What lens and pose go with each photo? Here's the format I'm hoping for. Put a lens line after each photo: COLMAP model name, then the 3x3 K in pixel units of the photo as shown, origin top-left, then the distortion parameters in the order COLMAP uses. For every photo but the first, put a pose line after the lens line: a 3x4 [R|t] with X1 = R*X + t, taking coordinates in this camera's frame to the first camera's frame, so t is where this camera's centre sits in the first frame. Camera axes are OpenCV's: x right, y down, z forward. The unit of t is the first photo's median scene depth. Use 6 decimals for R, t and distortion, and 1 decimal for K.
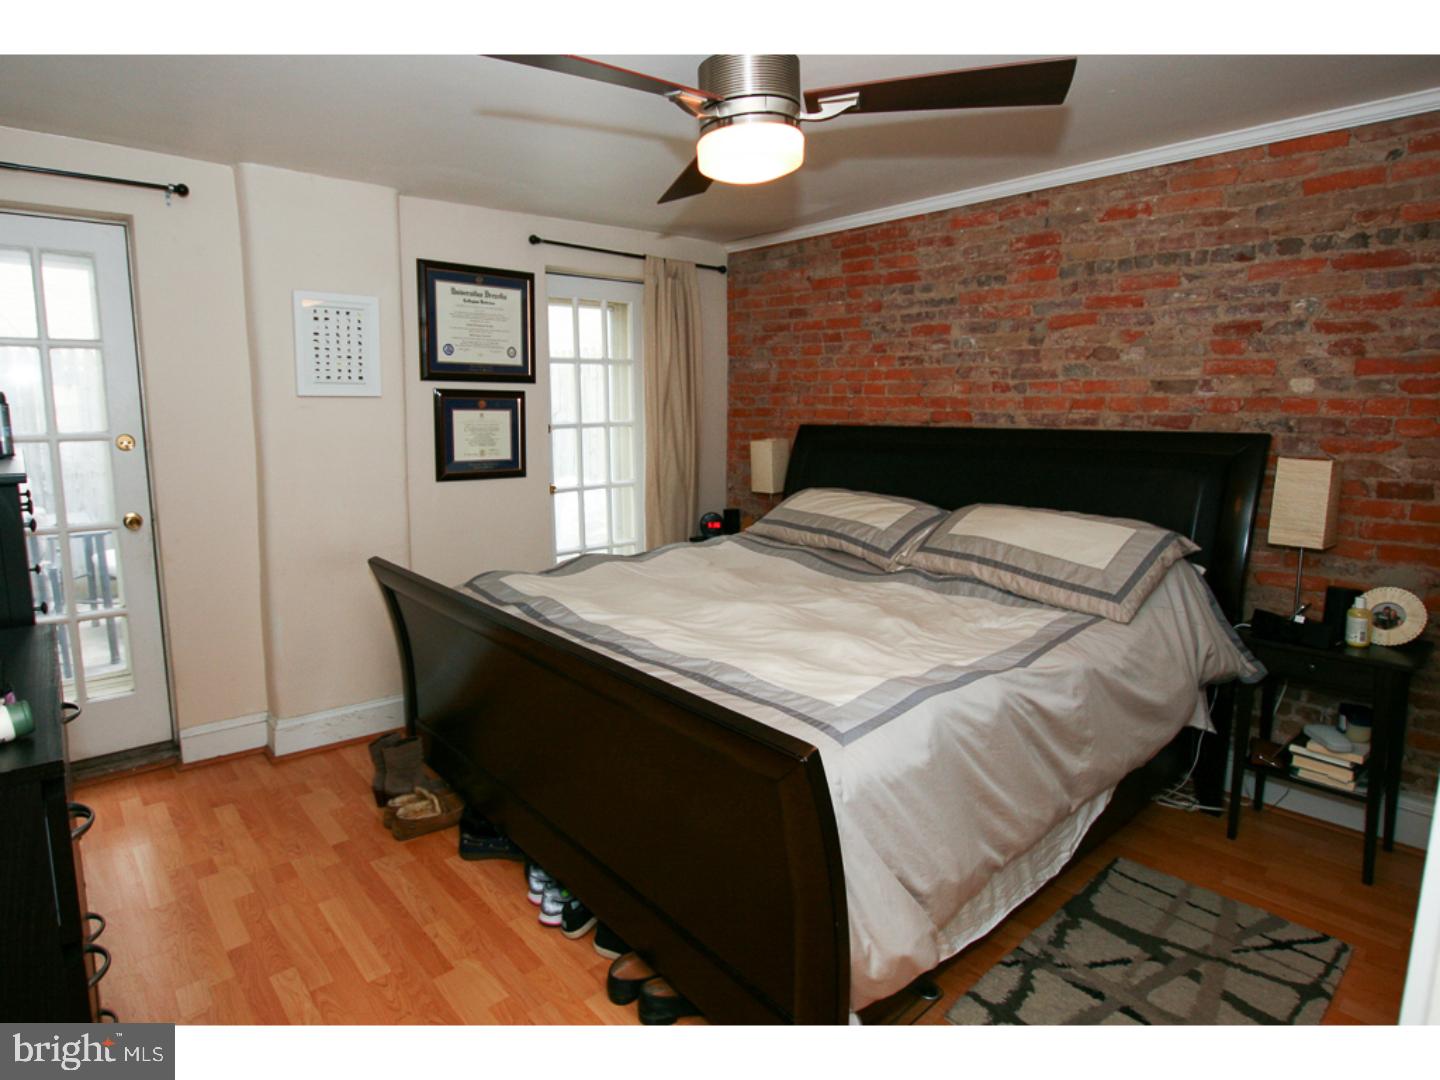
lens RADIAL K [[828.3, 0, 721.4], [0, 828.3, 527.2], [0, 0, 1]] dist [-0.022528, -0.000943]
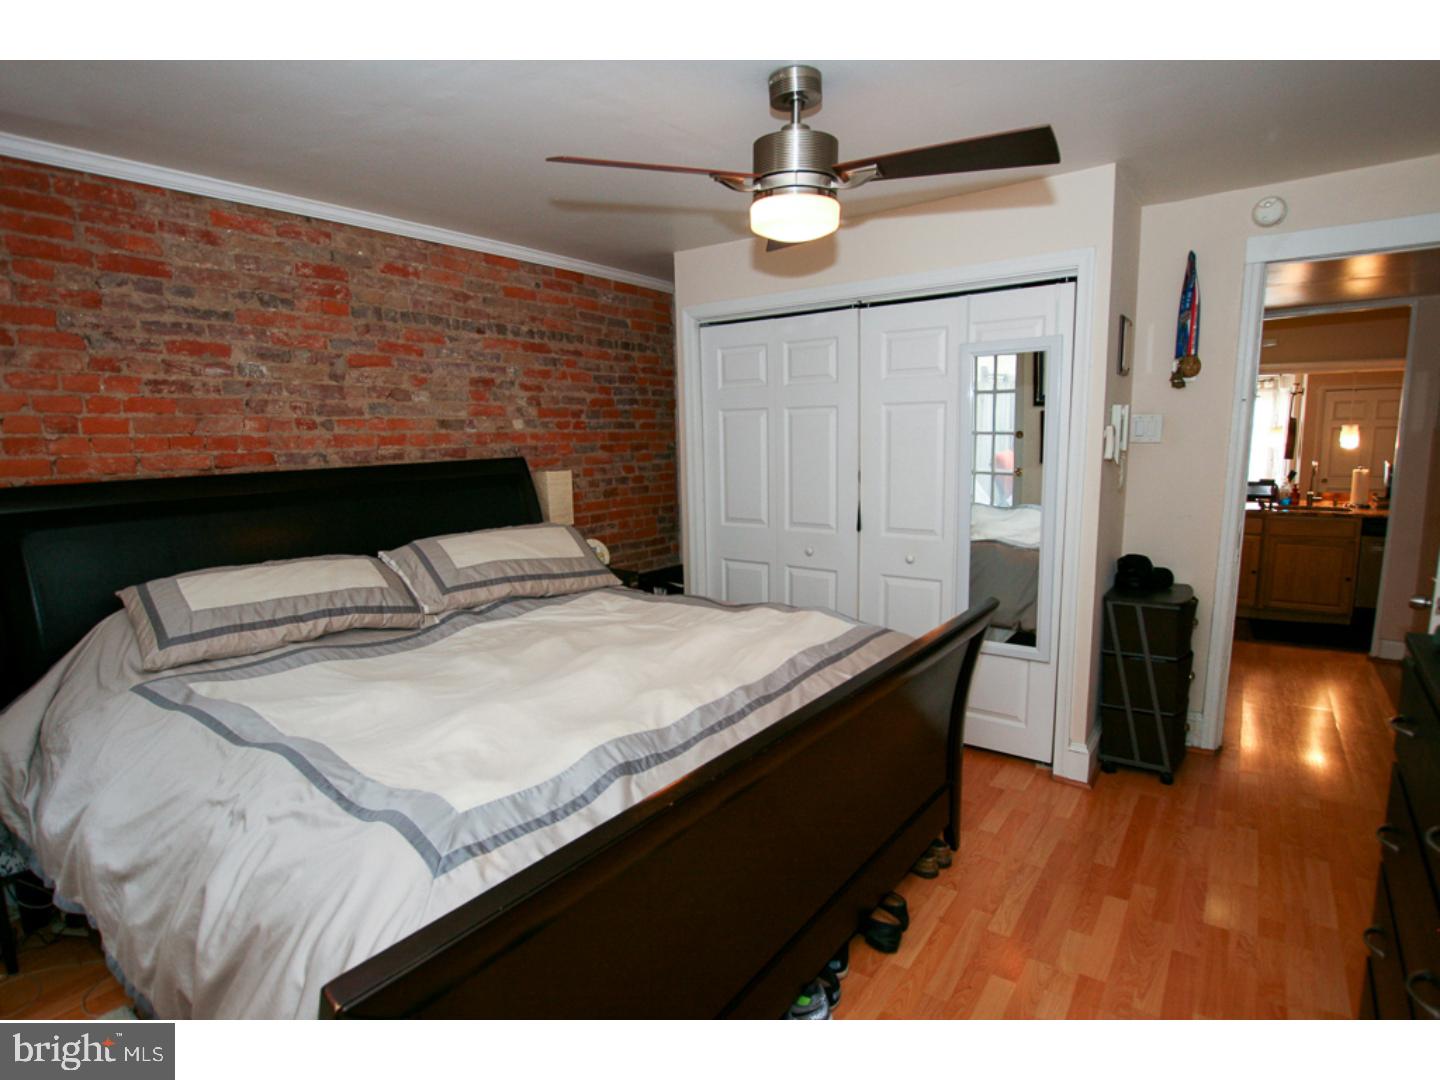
lens RADIAL K [[725.2, 0, 723.2], [0, 725.2, 554.2], [0, 0, 1]] dist [-0.013900, -0.001931]
pose [[-0.212646, -0.156592, 0.964500, -0.585009], [0.165674, 0.967006, 0.193525, -0.115414], [-0.962982, 0.200945, -0.179686, 0.774042]]
